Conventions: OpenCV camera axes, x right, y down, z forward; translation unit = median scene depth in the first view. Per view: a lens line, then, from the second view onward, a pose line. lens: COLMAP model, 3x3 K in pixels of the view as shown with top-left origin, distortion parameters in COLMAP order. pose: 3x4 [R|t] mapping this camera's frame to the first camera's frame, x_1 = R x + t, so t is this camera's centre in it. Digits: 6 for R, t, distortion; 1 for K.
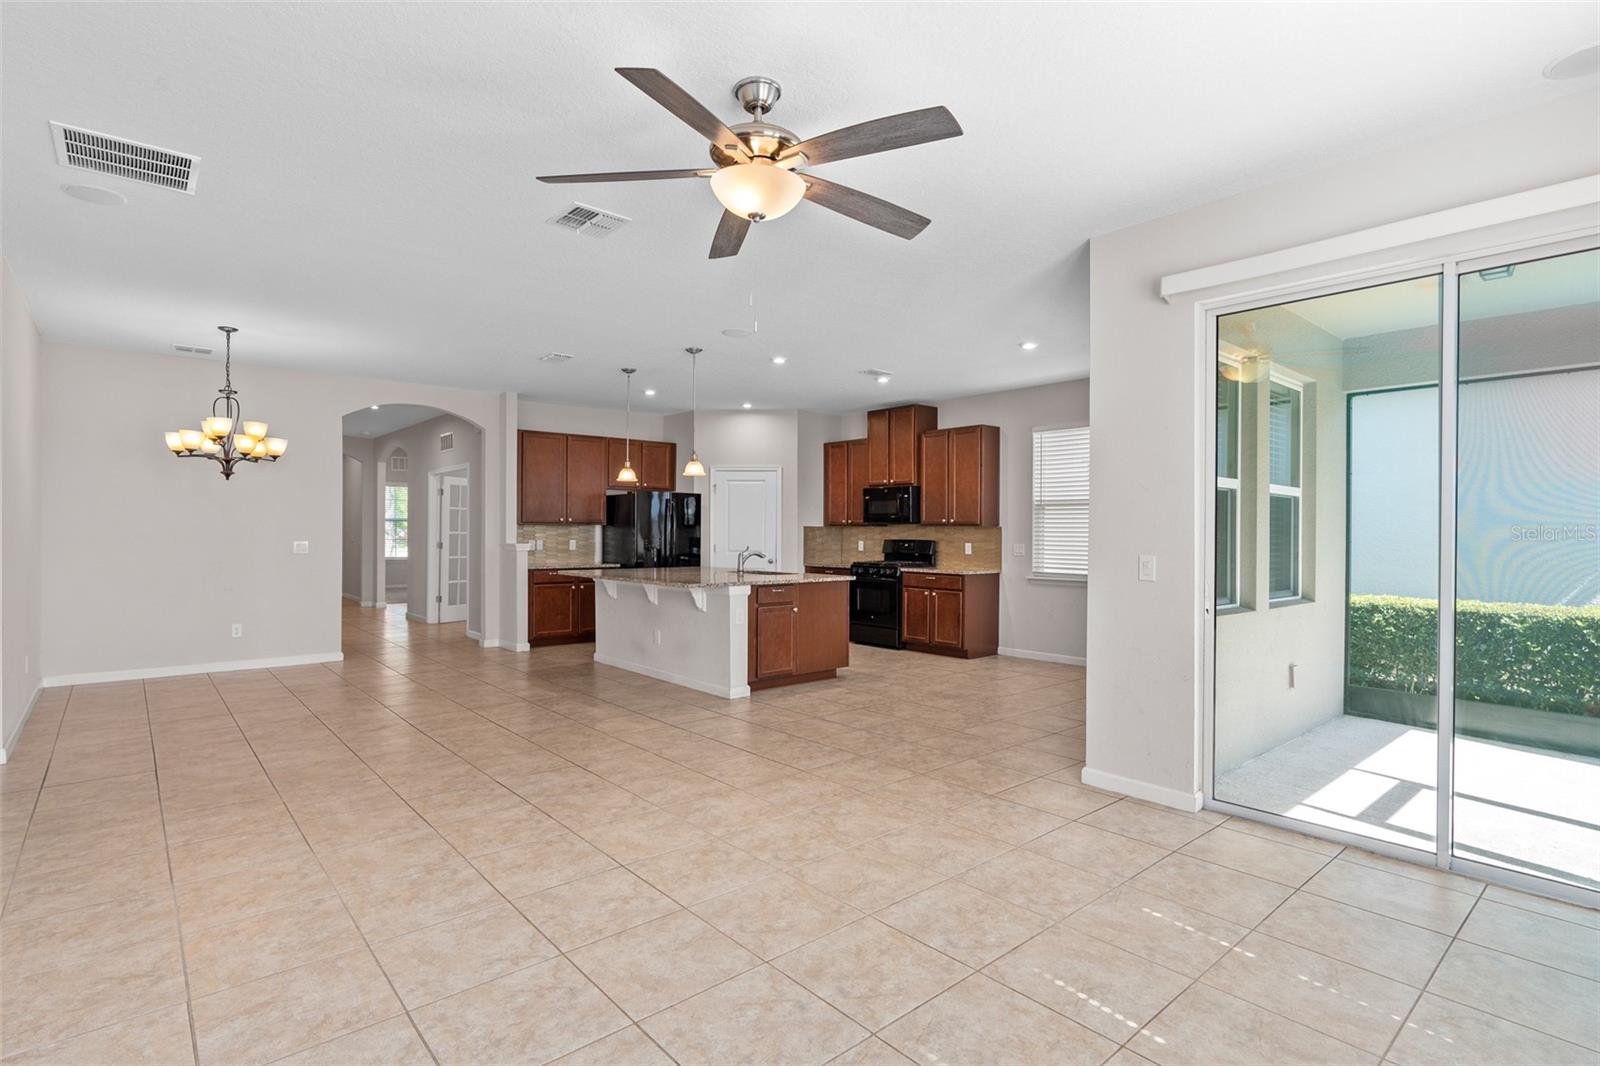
lens RADIAL K [[792.2, 0, 792.2], [0, 792.2, 527.9], [0, 0, 1]] dist [-0.002853, -0.000306]
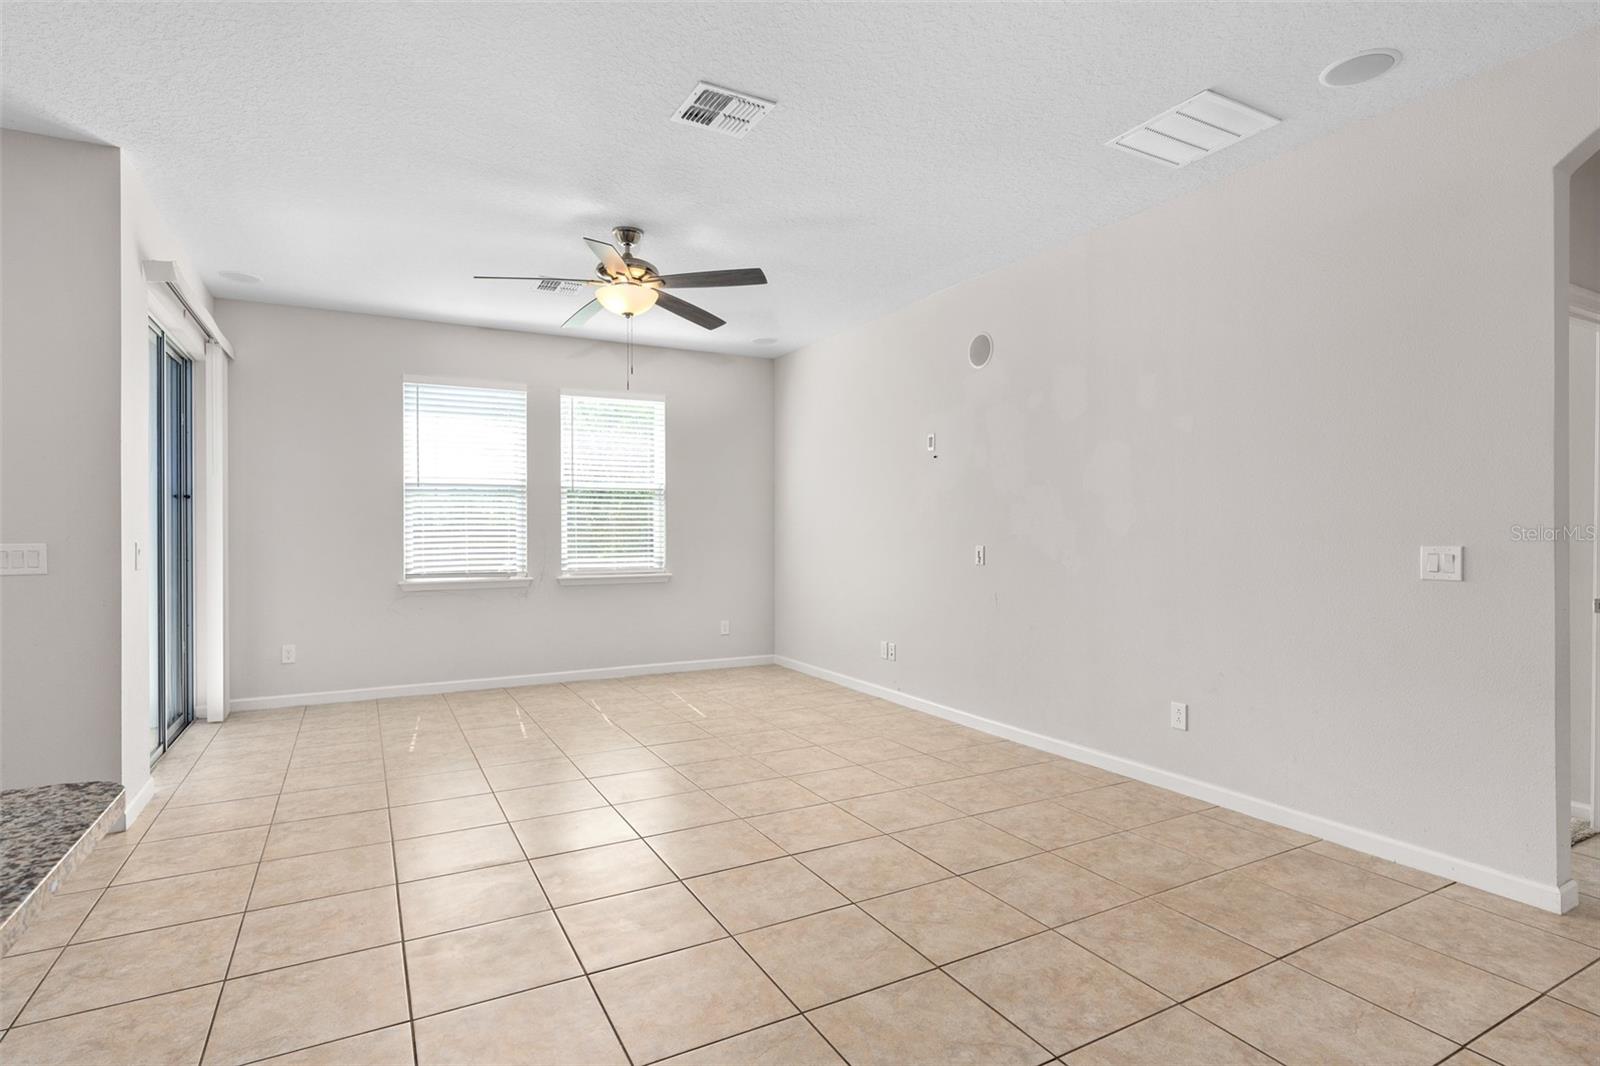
lens RADIAL K [[798.2, 0, 794.4], [0, 798.2, 541.4], [0, 0, 1]] dist [-0.000363, -0.000076]
pose [[-0.978080, -0.007300, 0.208101, -0.212753], [-0.004889, 0.999915, 0.012094, 0.007994], [-0.208172, 0.010812, -0.978033, 0.761284]]
